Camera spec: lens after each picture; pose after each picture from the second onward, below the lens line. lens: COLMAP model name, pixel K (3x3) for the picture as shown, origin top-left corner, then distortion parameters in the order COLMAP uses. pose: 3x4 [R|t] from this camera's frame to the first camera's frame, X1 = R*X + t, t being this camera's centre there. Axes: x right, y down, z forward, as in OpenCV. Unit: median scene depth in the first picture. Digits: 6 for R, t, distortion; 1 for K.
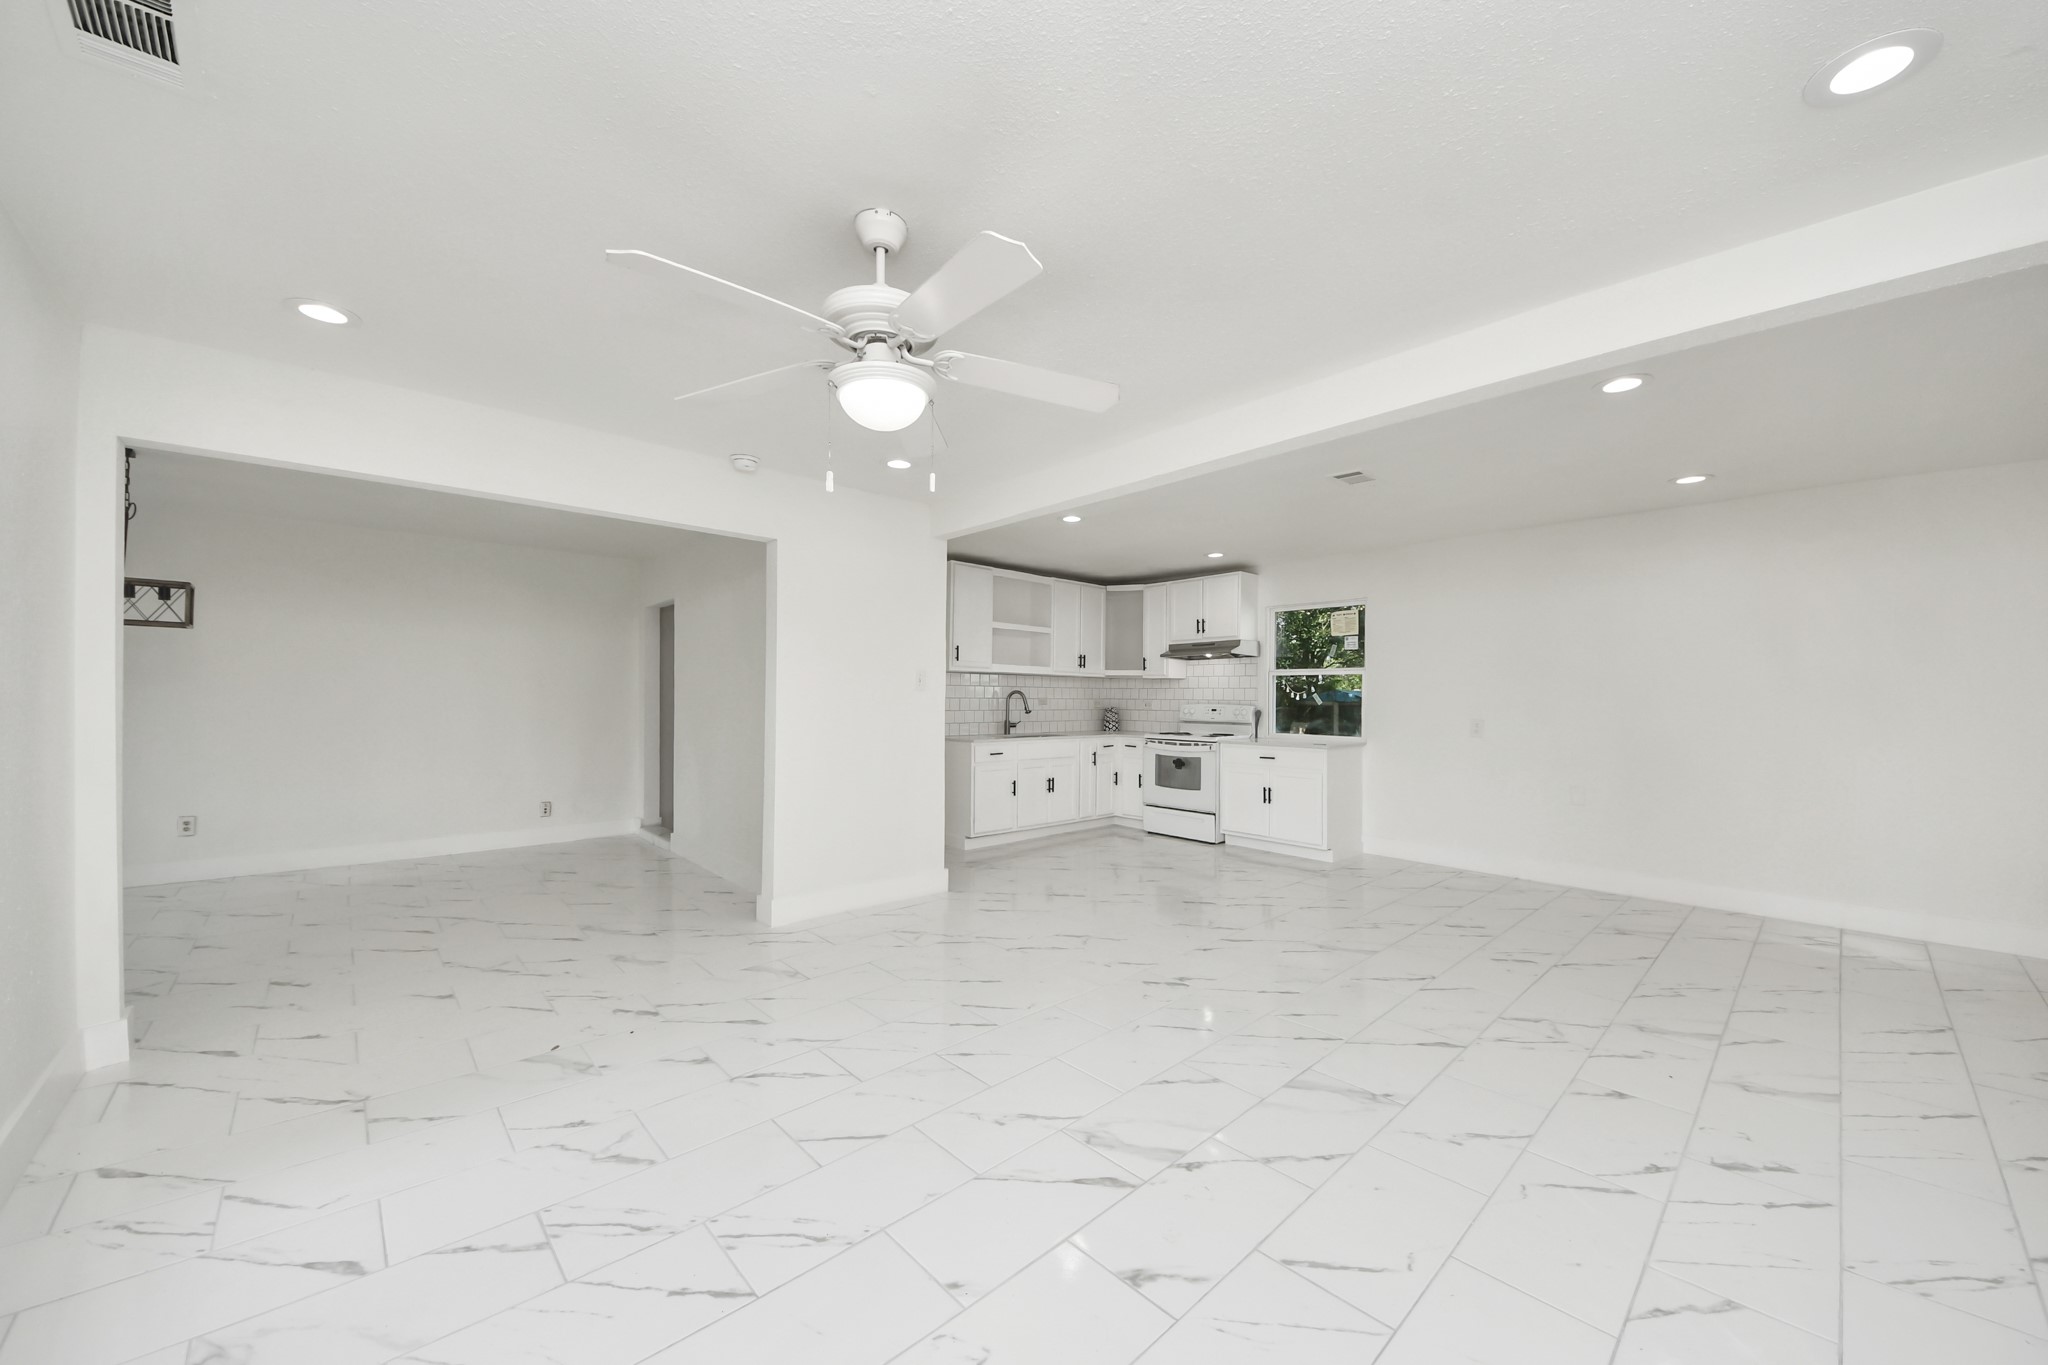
lens RADIAL K [[742.6, 0, 1029.6], [0, 742.6, 696.4], [0, 0, 1]] dist [0.046271, -0.023316]
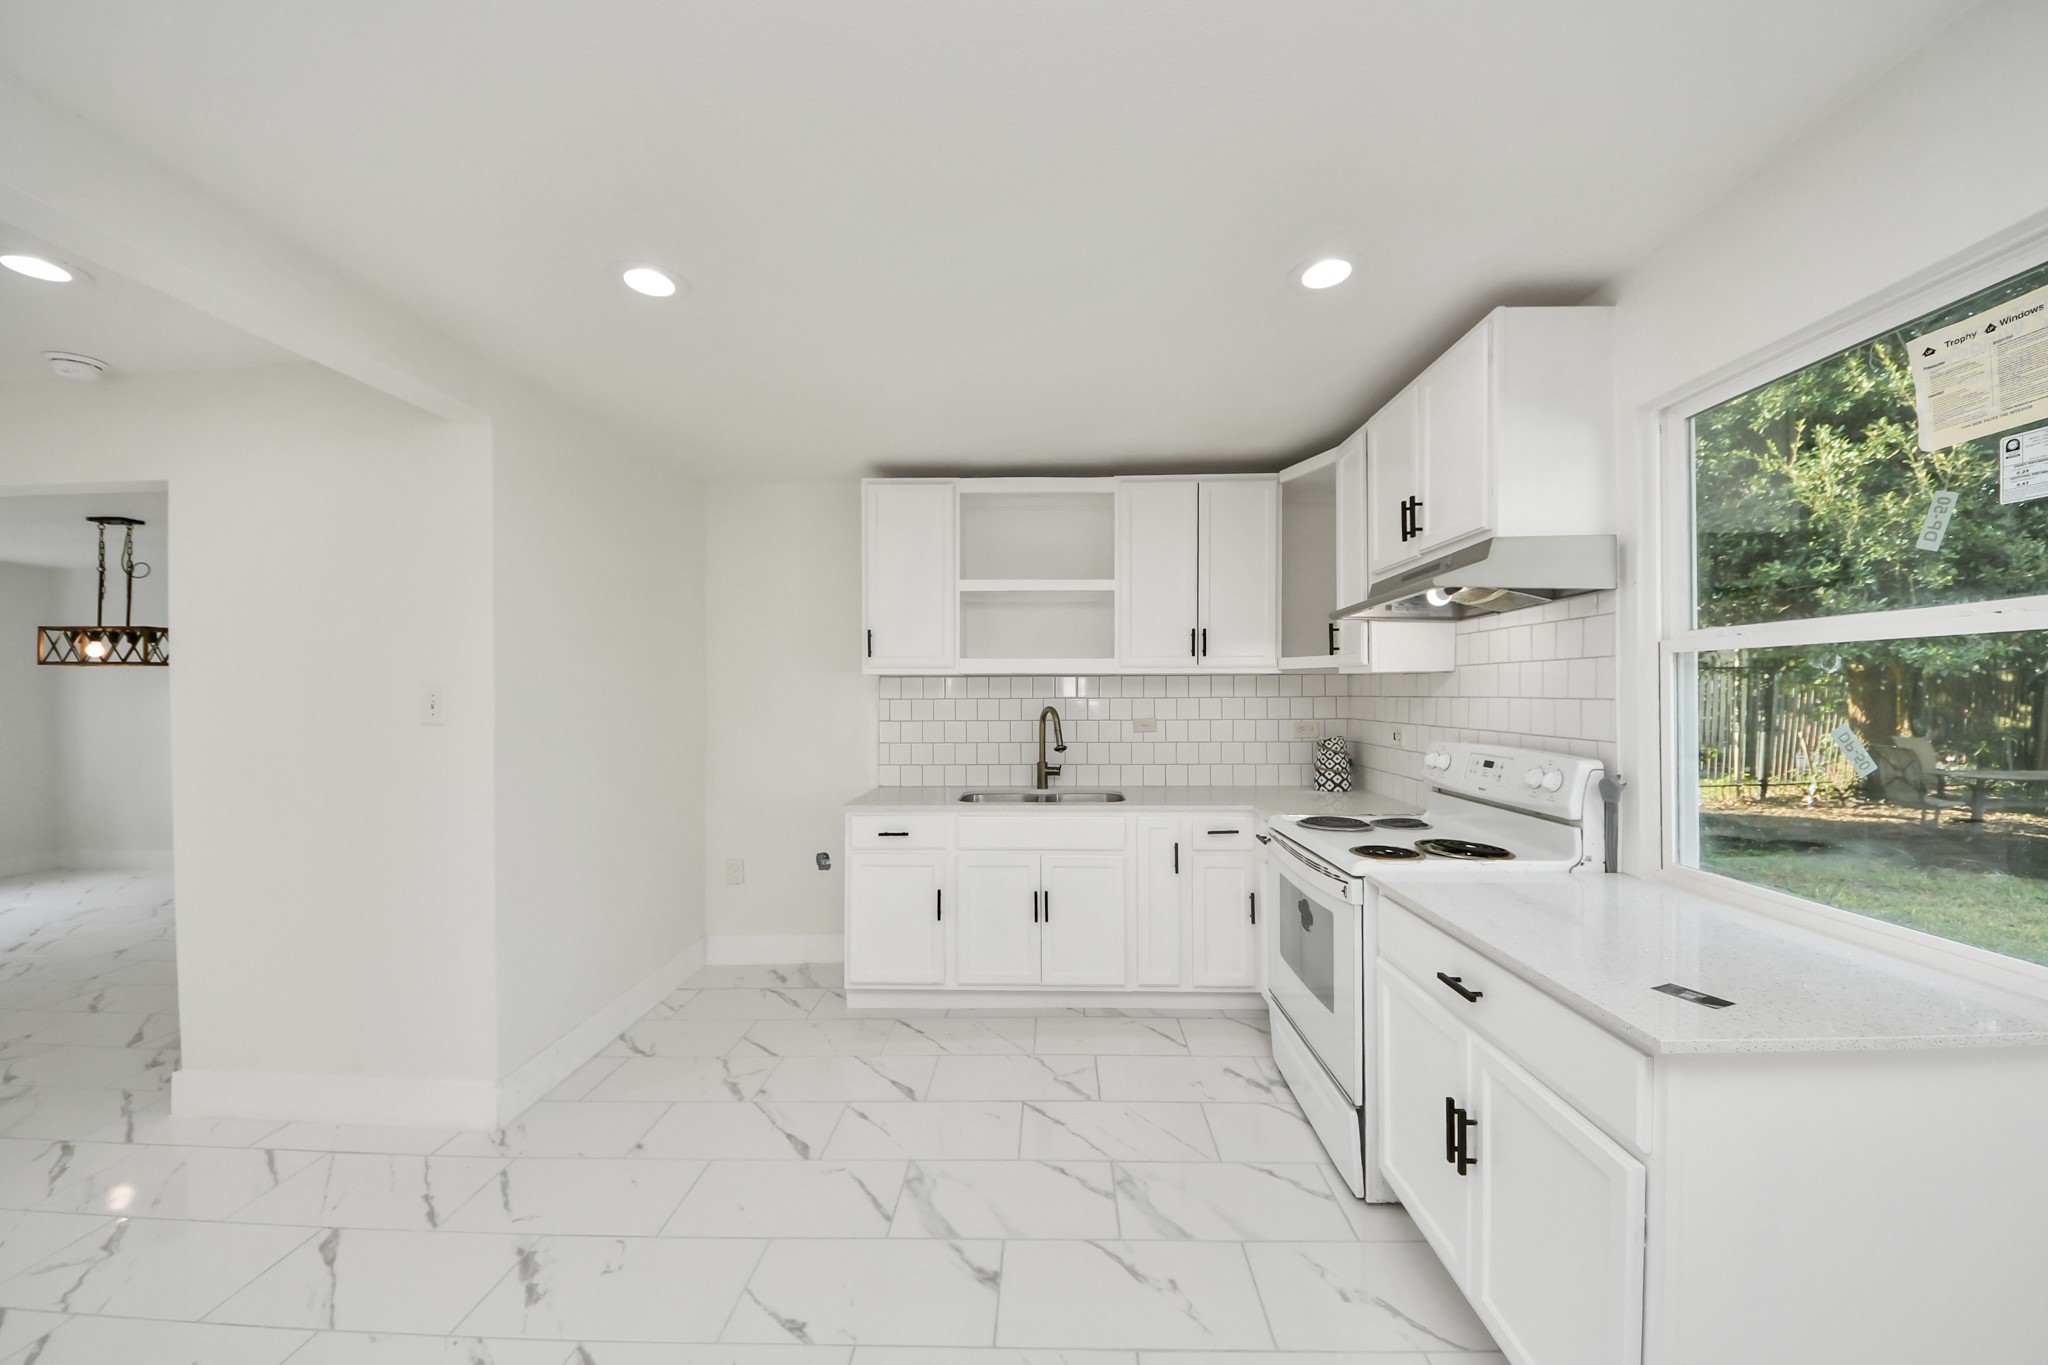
lens RADIAL K [[742.6, 0, 1029.6], [0, 742.6, 696.4], [0, 0, 1]] dist [0.046271, -0.023316]
pose [[0.706874, -0.010979, -0.707255, 0.352480], [0.012821, 0.999914, -0.002708, -0.014107], [0.707224, -0.007153, 0.706954, 0.635956]]
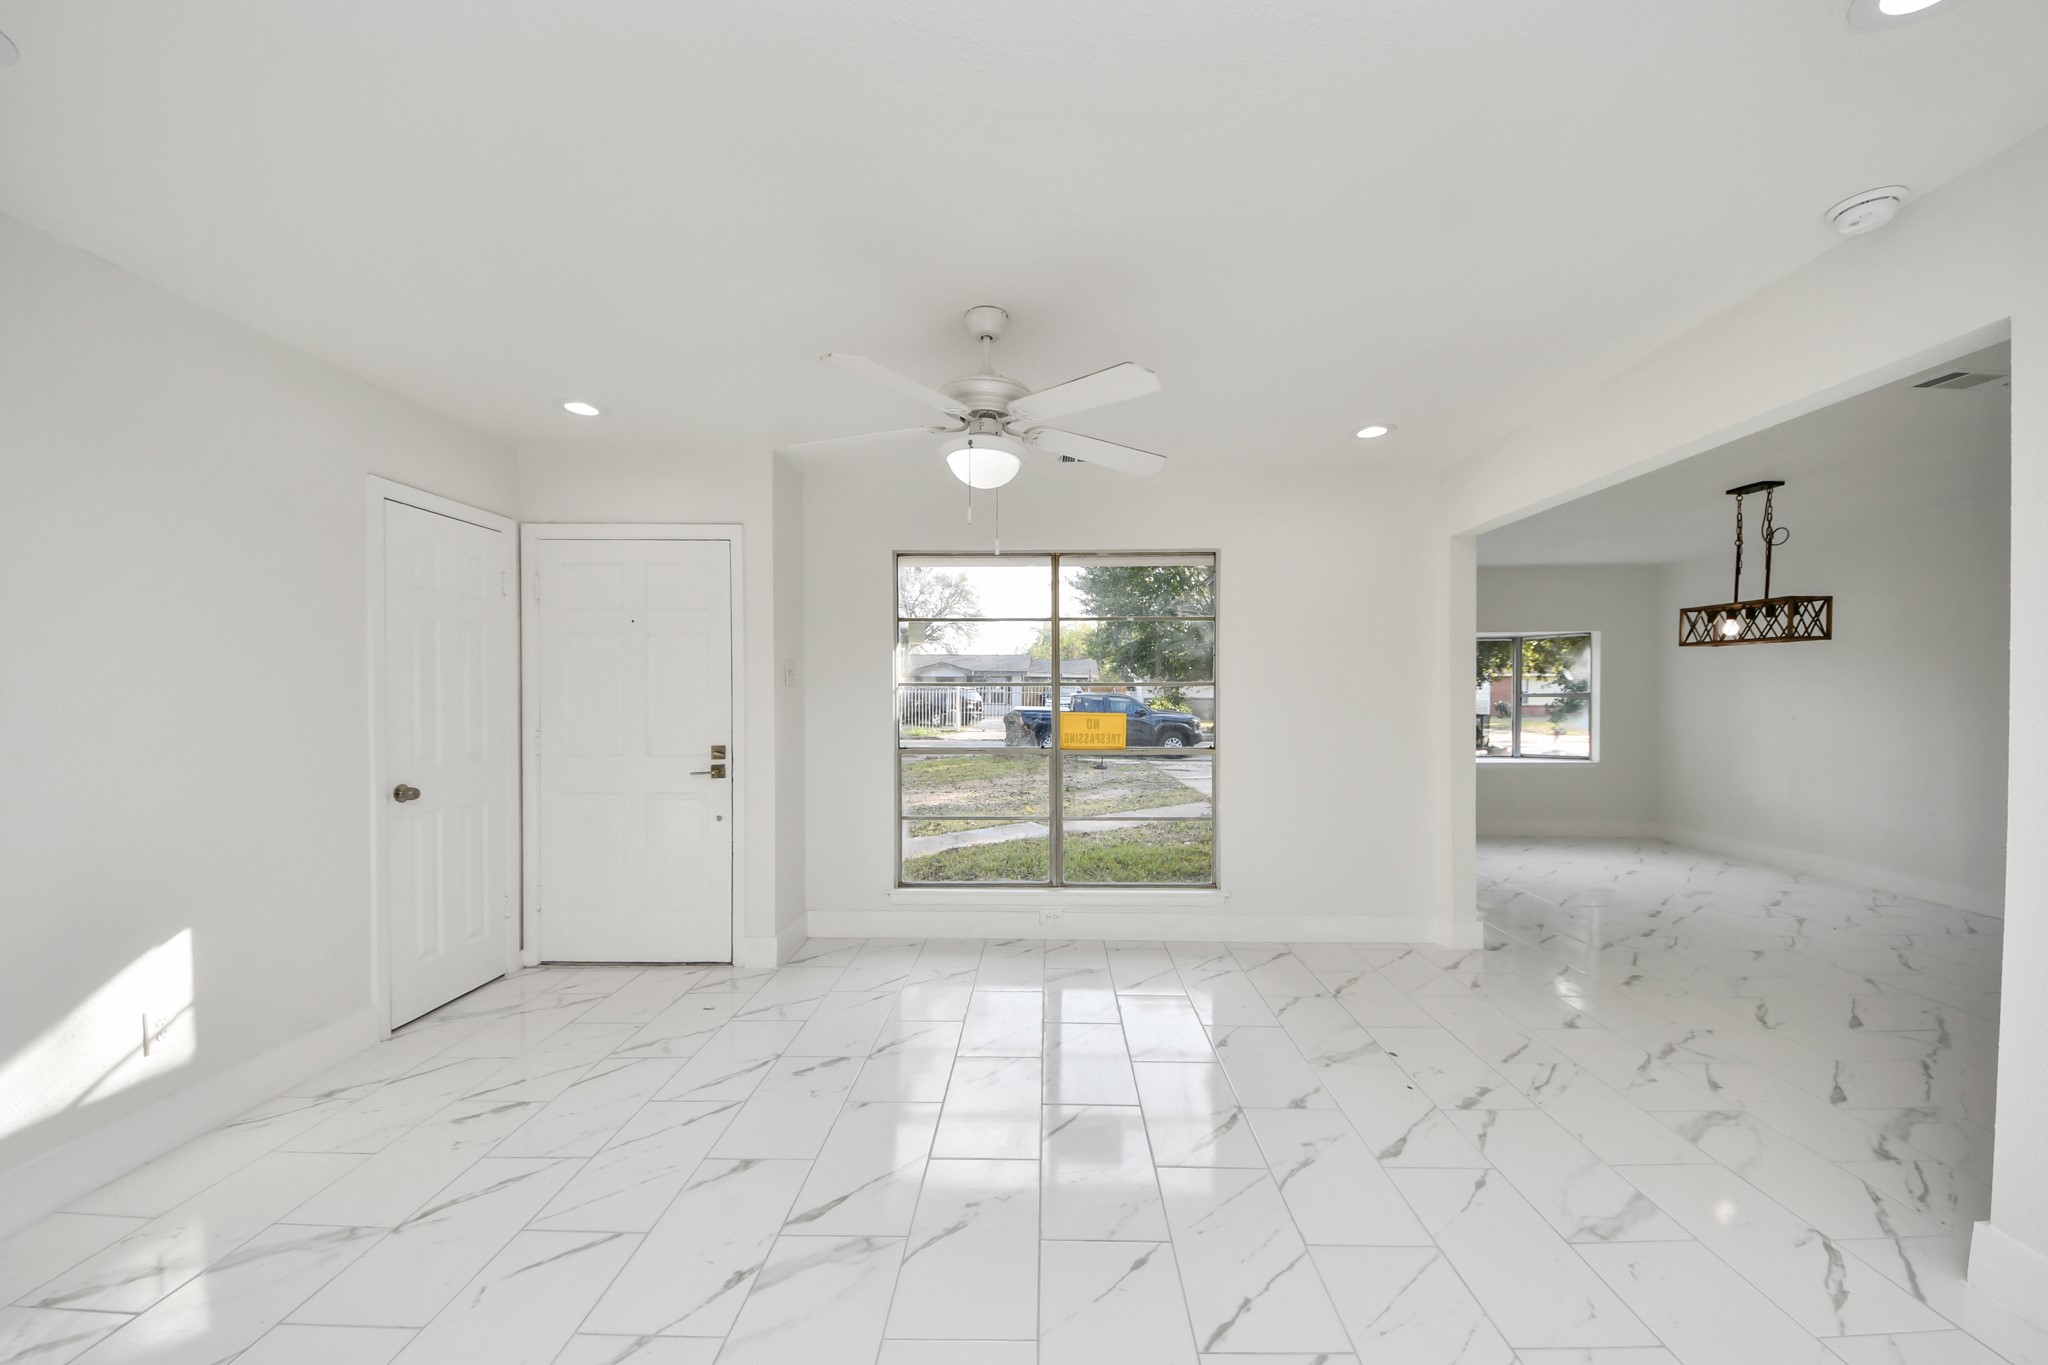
lens RADIAL K [[742.6, 0, 1029.6], [0, 742.6, 696.4], [0, 0, 1]] dist [0.046271, -0.023316]
pose [[-0.694735, -0.006747, -0.719234, 0.177319], [-0.005159, 0.999977, -0.004397, -0.002921], [0.719248, 0.000656, -0.694754, 0.541594]]
